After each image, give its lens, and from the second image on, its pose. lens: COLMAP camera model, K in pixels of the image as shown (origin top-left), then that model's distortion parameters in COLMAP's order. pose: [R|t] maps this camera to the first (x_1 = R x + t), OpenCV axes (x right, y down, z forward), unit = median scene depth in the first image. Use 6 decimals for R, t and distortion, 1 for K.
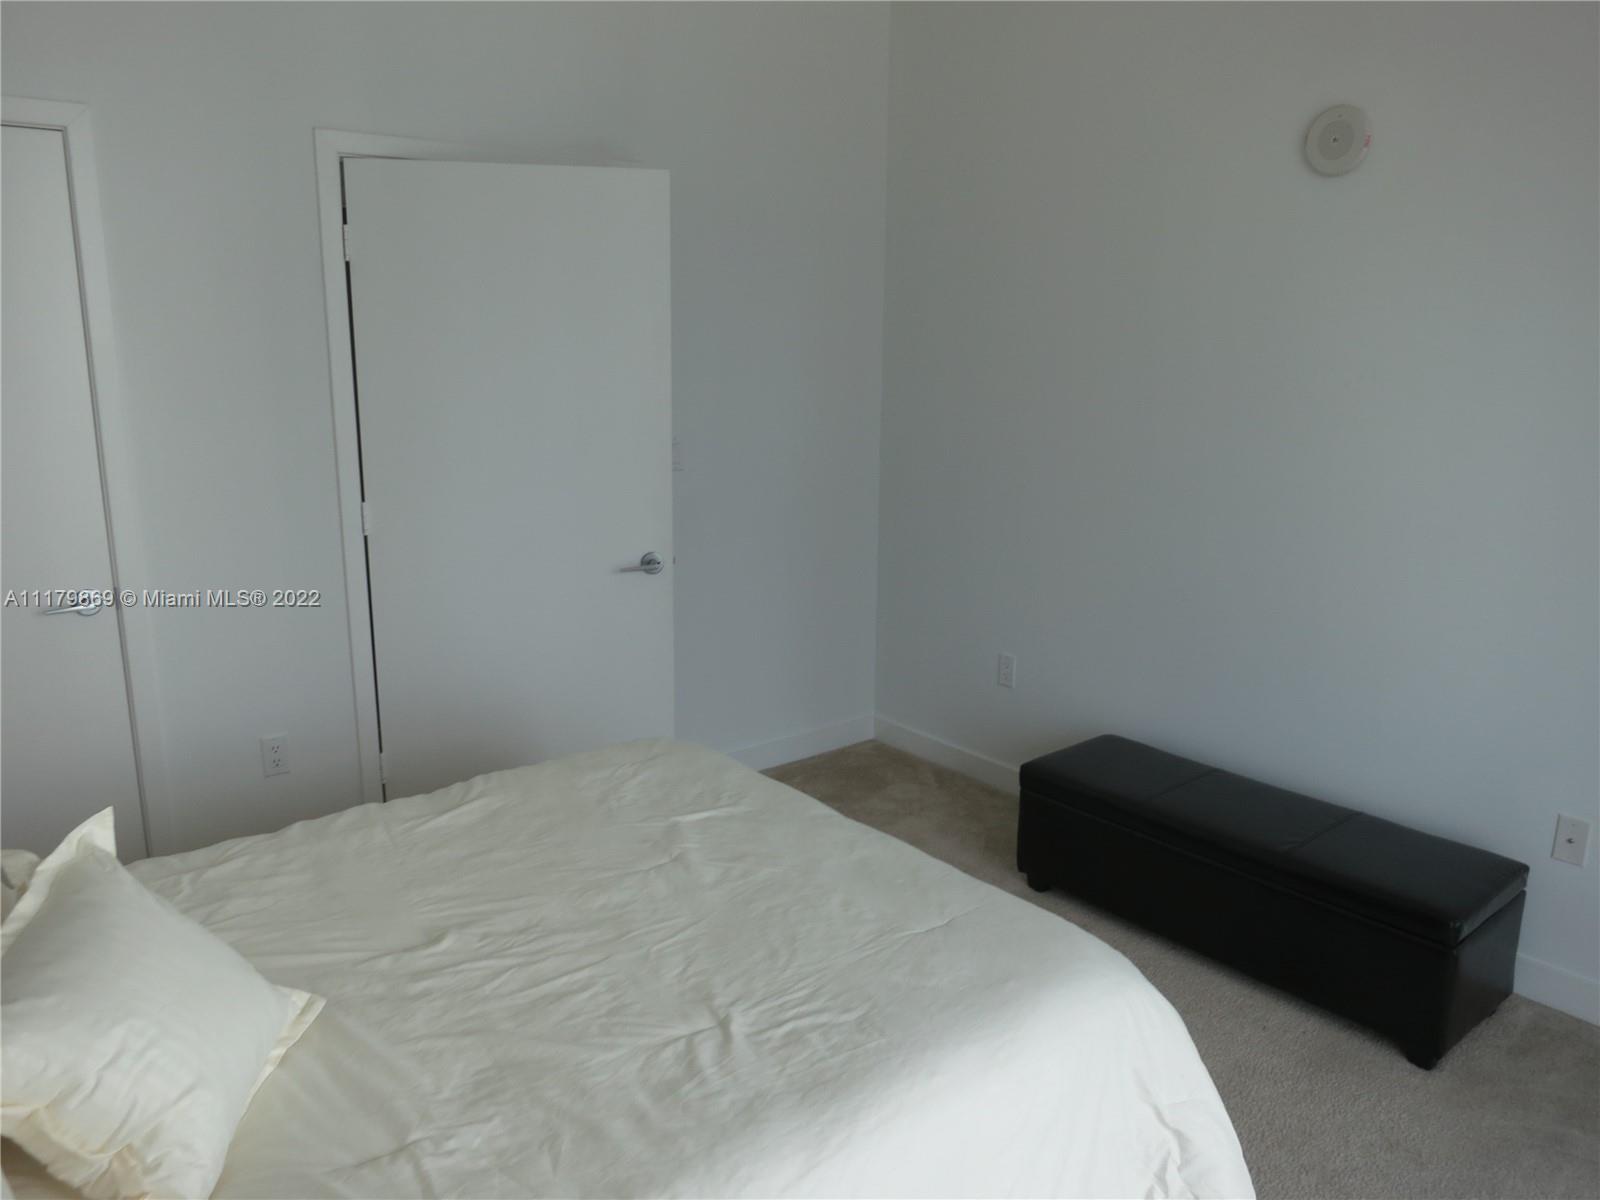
lens RADIAL K [[1154.5, 0, 791.9], [0, 1154.5, 597.1], [0, 0, 1]] dist [-0.048364, 0.009271]
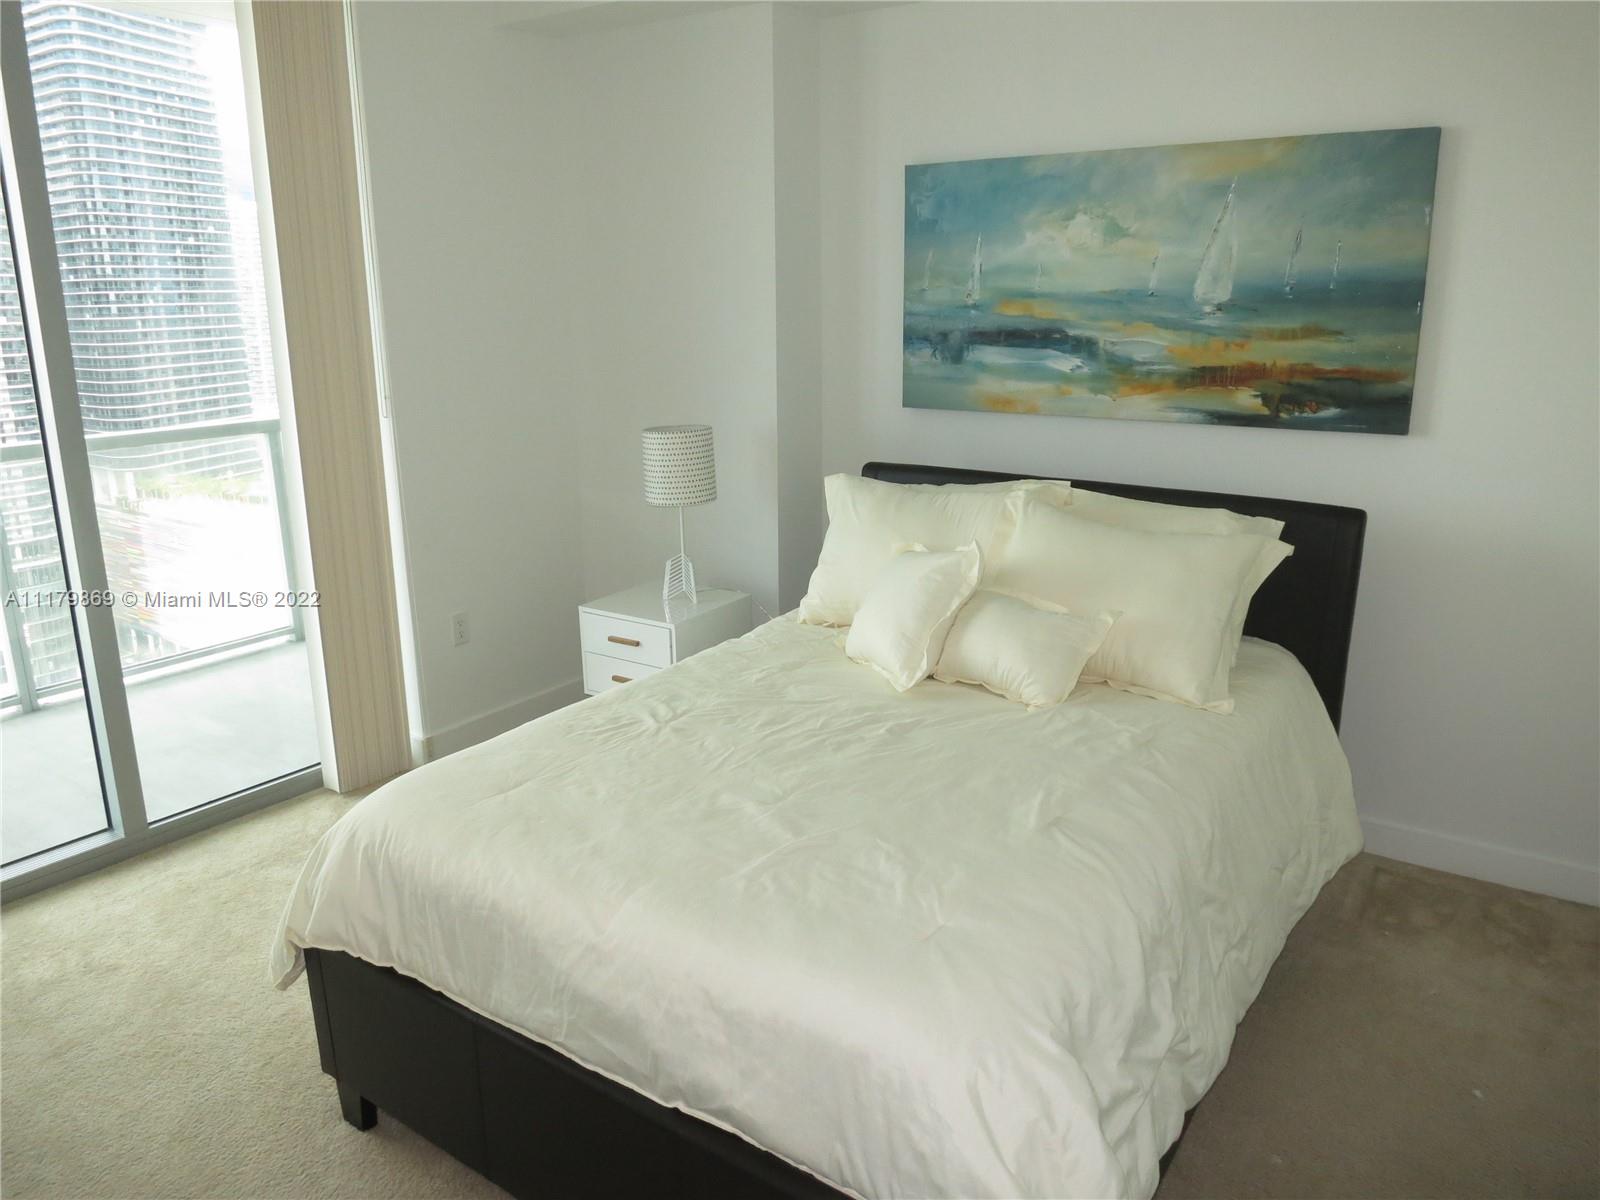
lens RADIAL K [[1154.5, 0, 791.9], [0, 1154.5, 597.1], [0, 0, 1]] dist [-0.048364, 0.009271]
pose [[-0.961819, 0.067034, -0.265350, 0.159240], [-0.062605, 0.889946, 0.451749, -0.463264], [0.266429, 0.451113, -0.851770, 2.106044]]
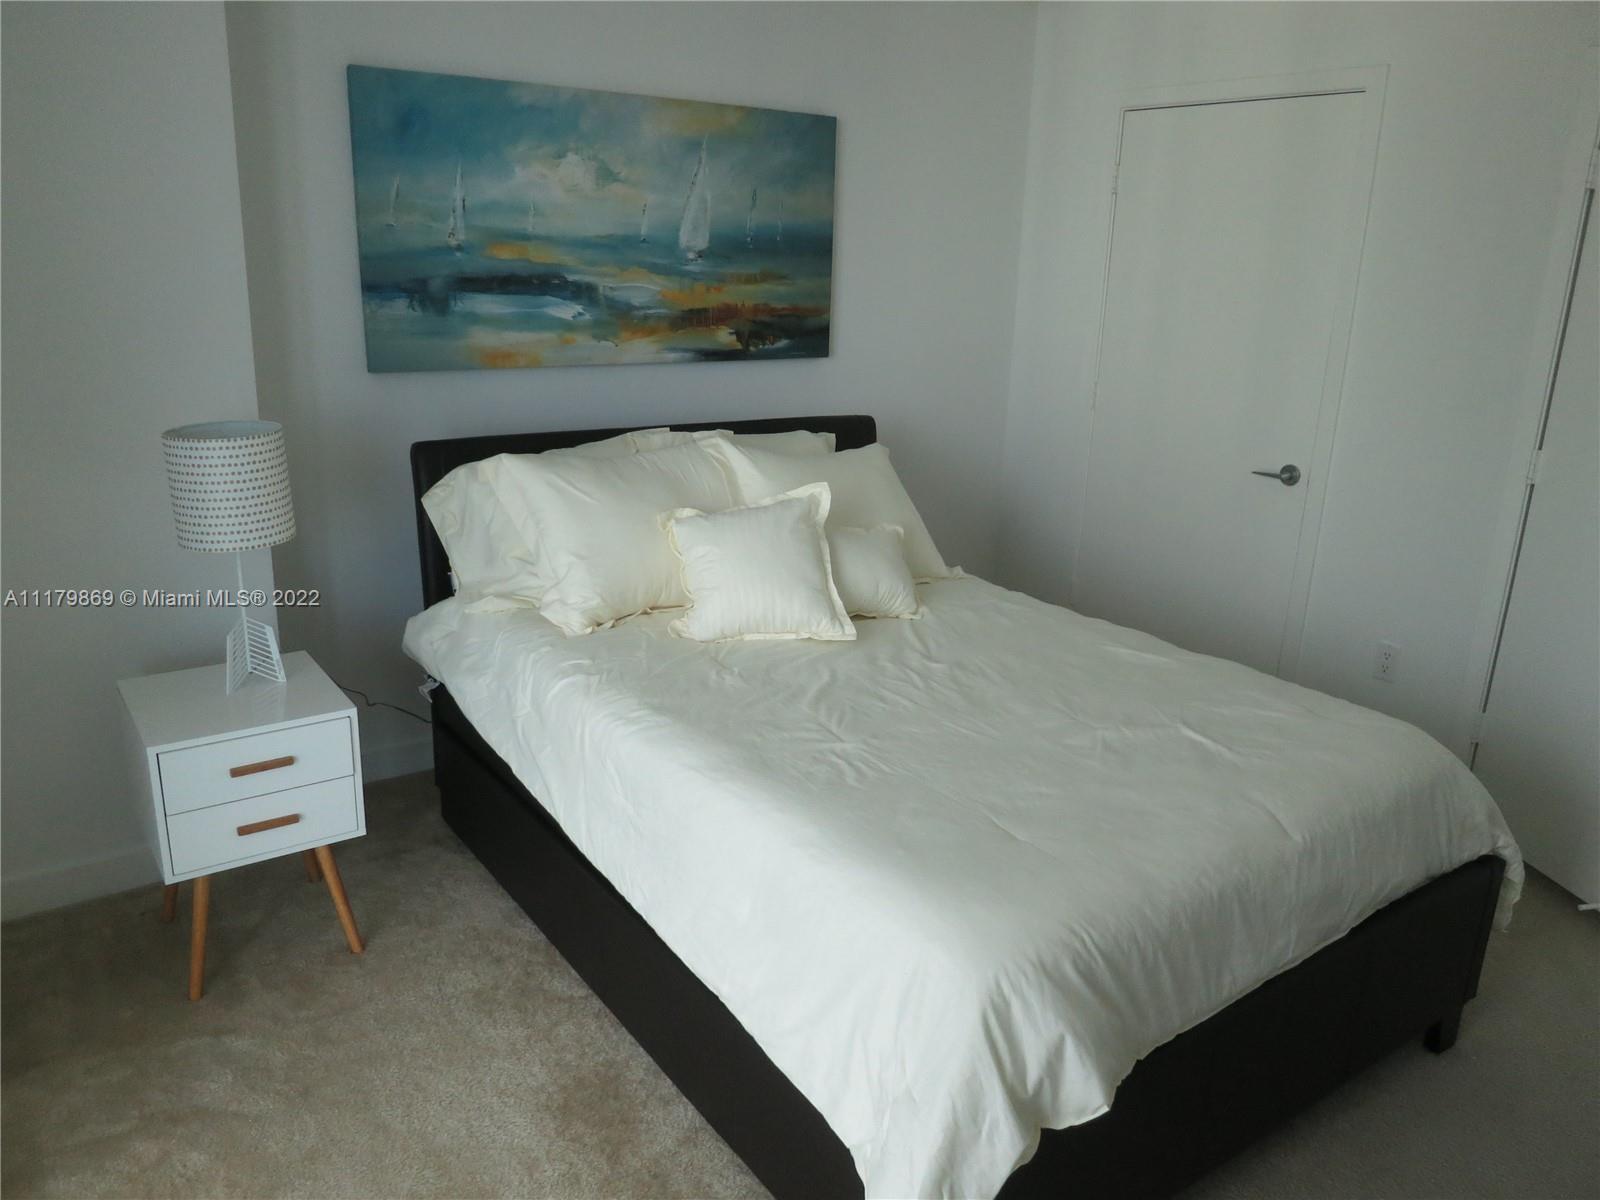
lens RADIAL K [[1154.5, 0, 791.9], [0, 1154.5, 597.1], [0, 0, 1]] dist [-0.048364, 0.009271]
pose [[-0.065169, 0.274281, -0.959439, 1.093613], [-0.255431, 0.924864, 0.281747, -0.140939], [0.964628, 0.263432, 0.009787, 0.798001]]
